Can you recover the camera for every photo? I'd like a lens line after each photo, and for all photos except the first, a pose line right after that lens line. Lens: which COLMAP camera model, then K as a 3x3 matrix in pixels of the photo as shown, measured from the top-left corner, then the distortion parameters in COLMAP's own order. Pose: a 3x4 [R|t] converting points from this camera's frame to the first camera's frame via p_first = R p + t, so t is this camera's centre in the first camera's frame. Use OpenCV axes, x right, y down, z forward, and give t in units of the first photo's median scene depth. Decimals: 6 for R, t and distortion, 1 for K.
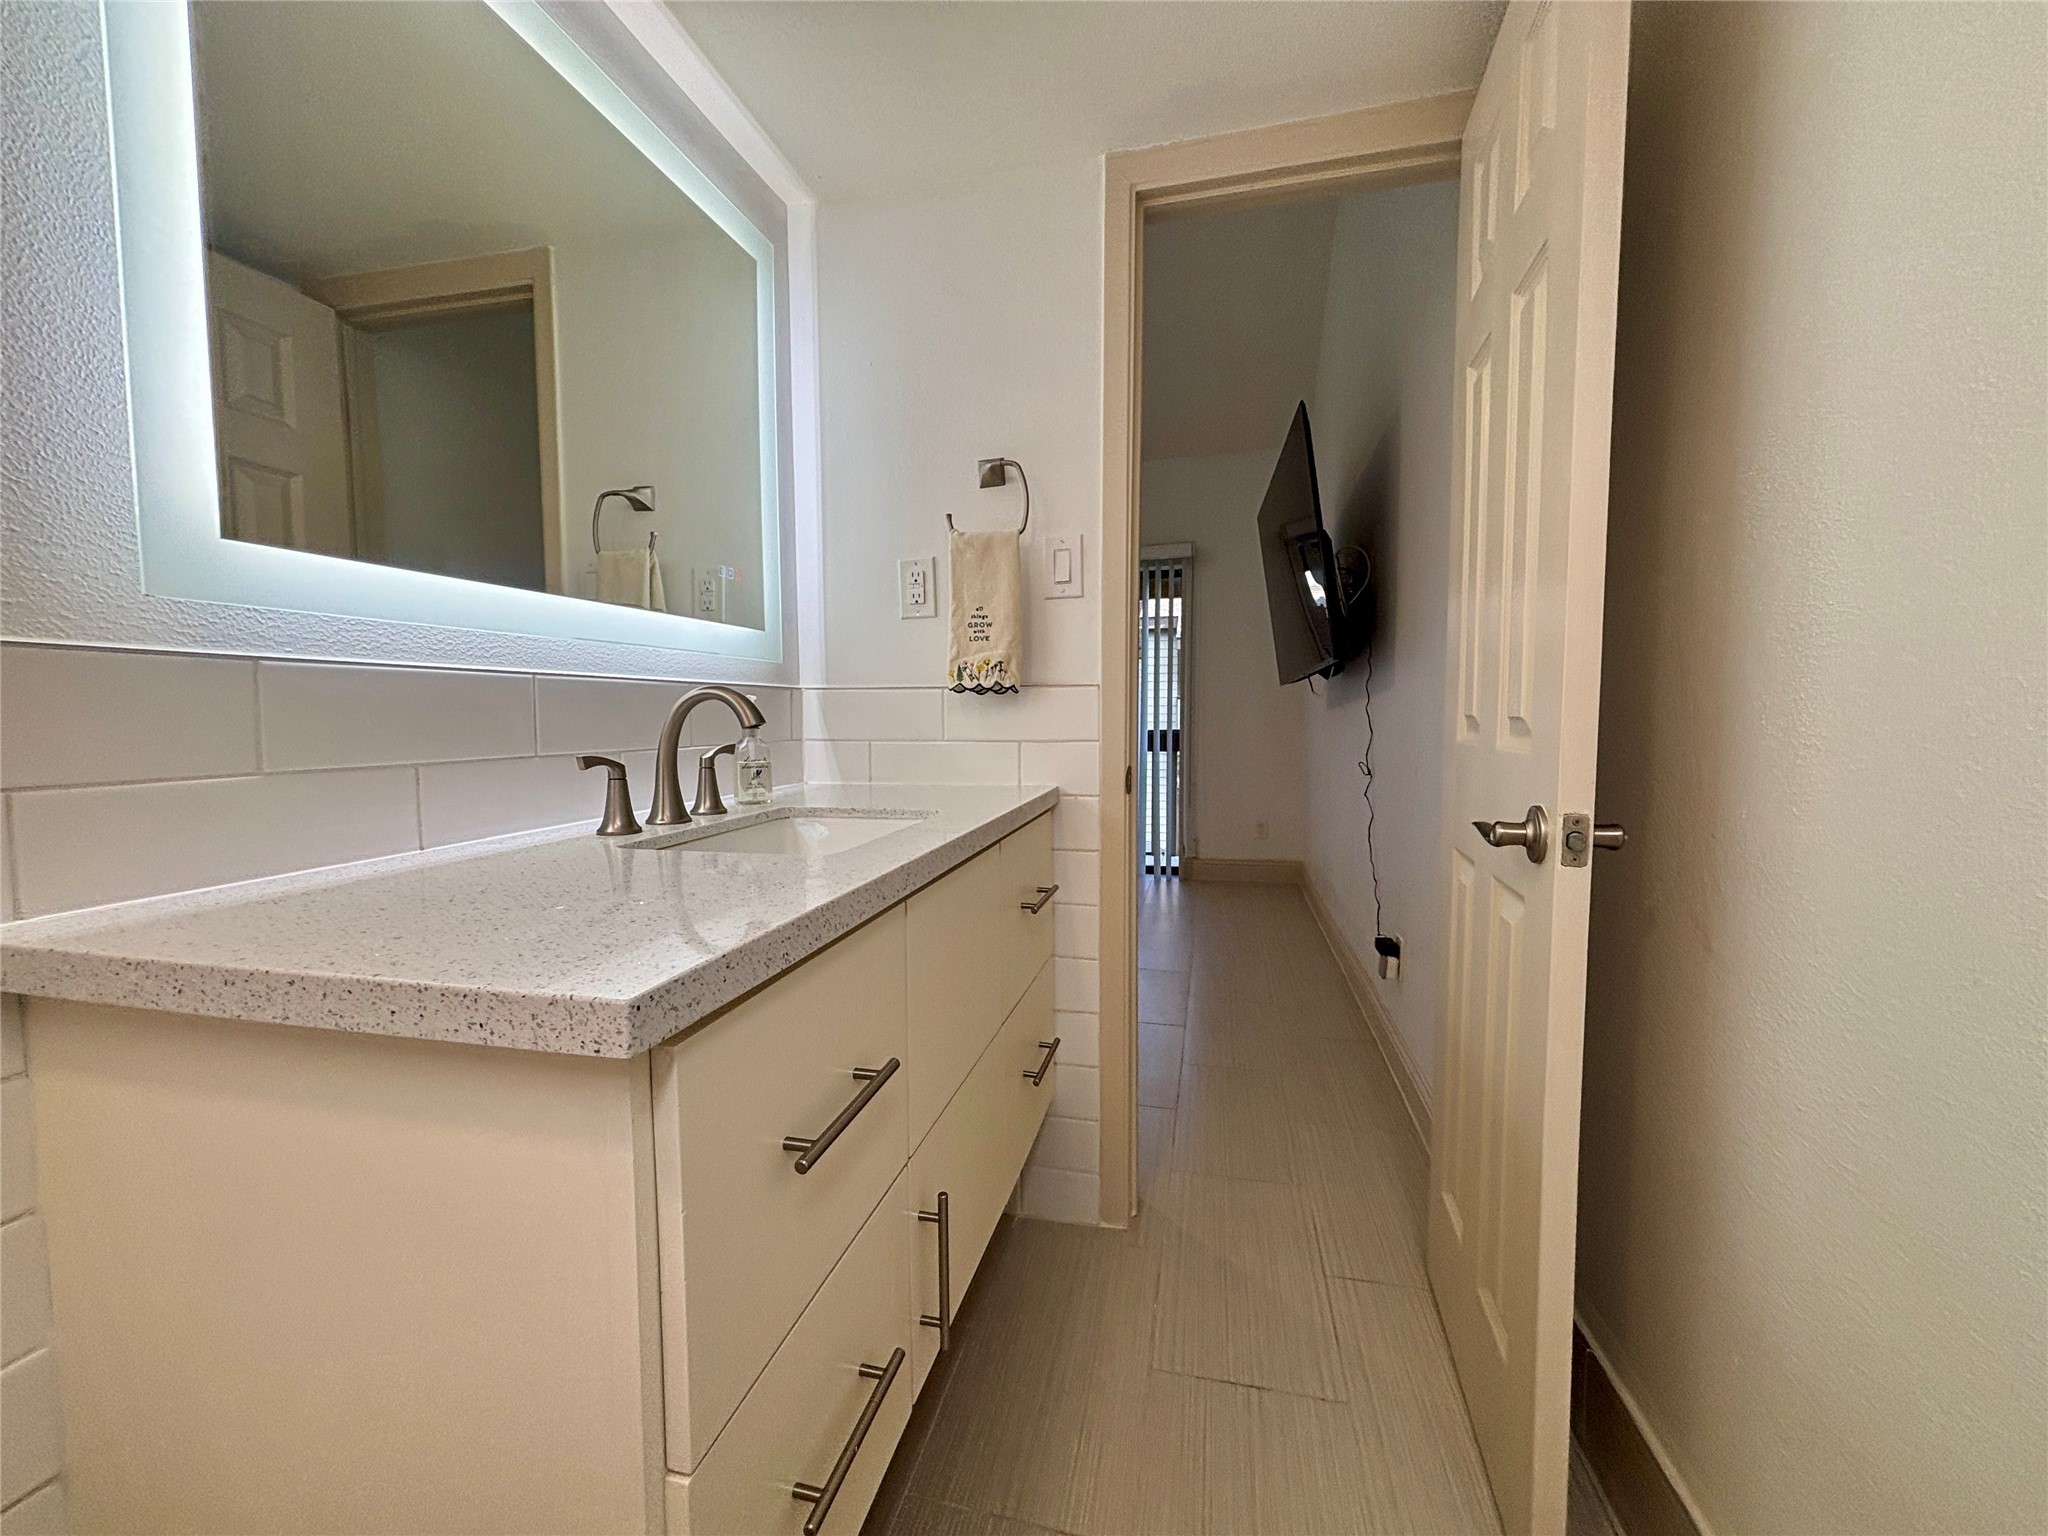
lens RADIAL K [[824.3, 0, 1024.0], [0, 824.3, 768.0], [0, 0, 1]] dist [-0.004575, 0.002660]
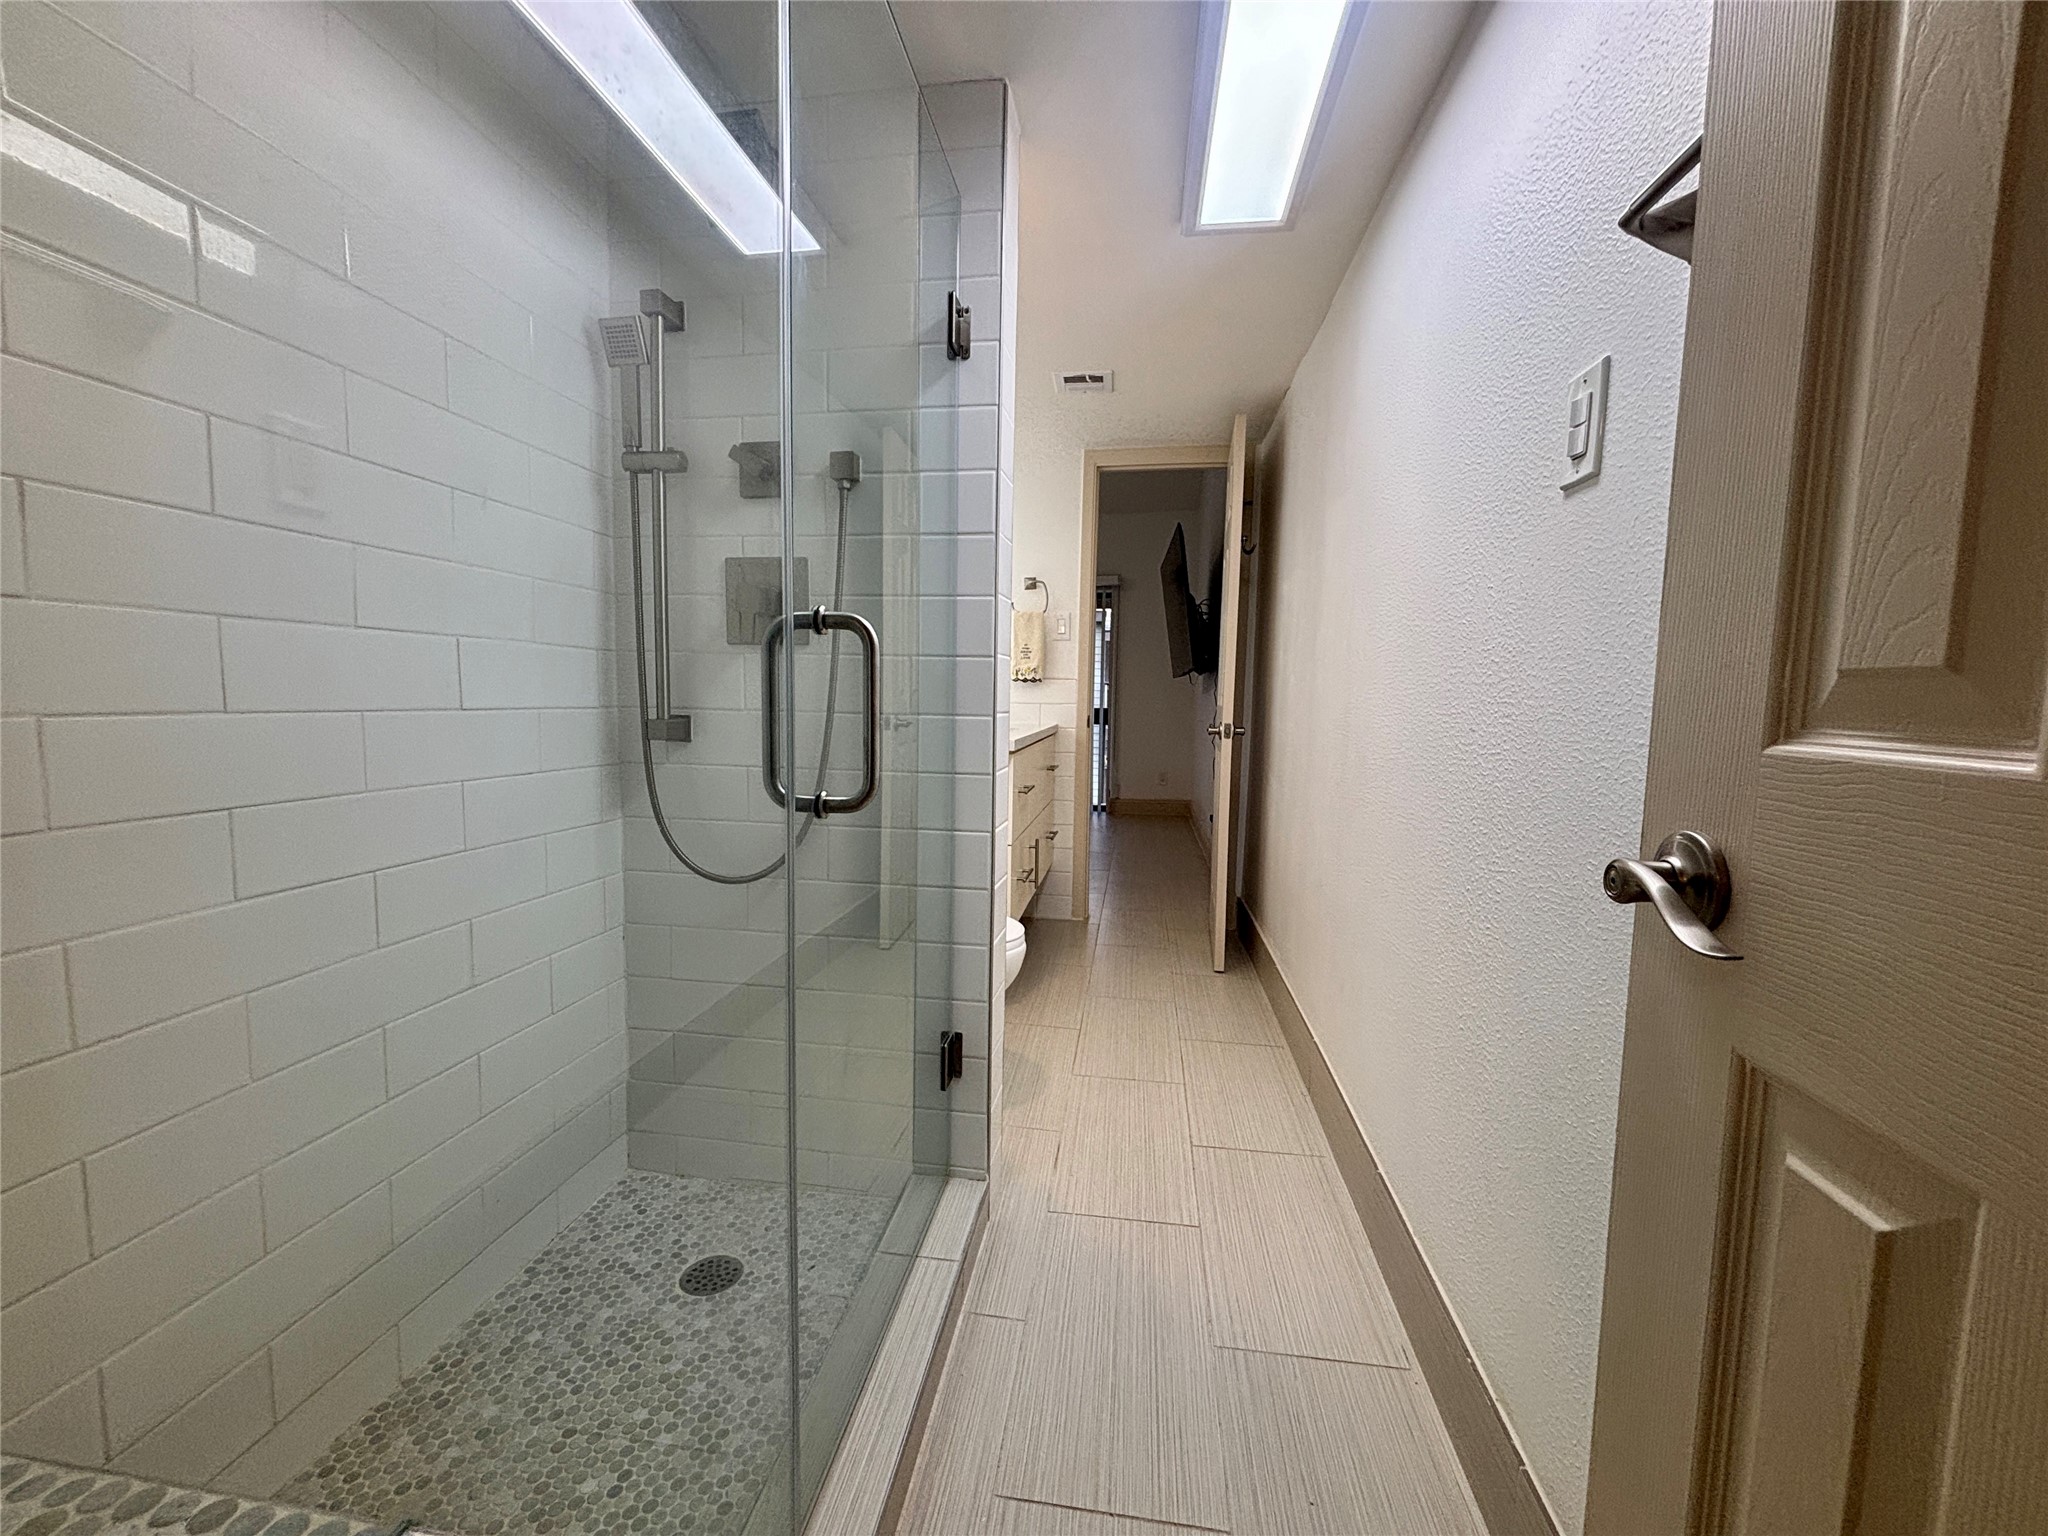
lens RADIAL K [[824.3, 0, 1024.0], [0, 824.3, 768.0], [0, 0, 1]] dist [-0.004575, 0.002660]
pose [[0.995932, 0.016229, 0.088634, -0.187117], [-0.017903, 0.999675, 0.018127, 0.078432], [-0.088311, -0.019641, 0.995899, -0.938661]]
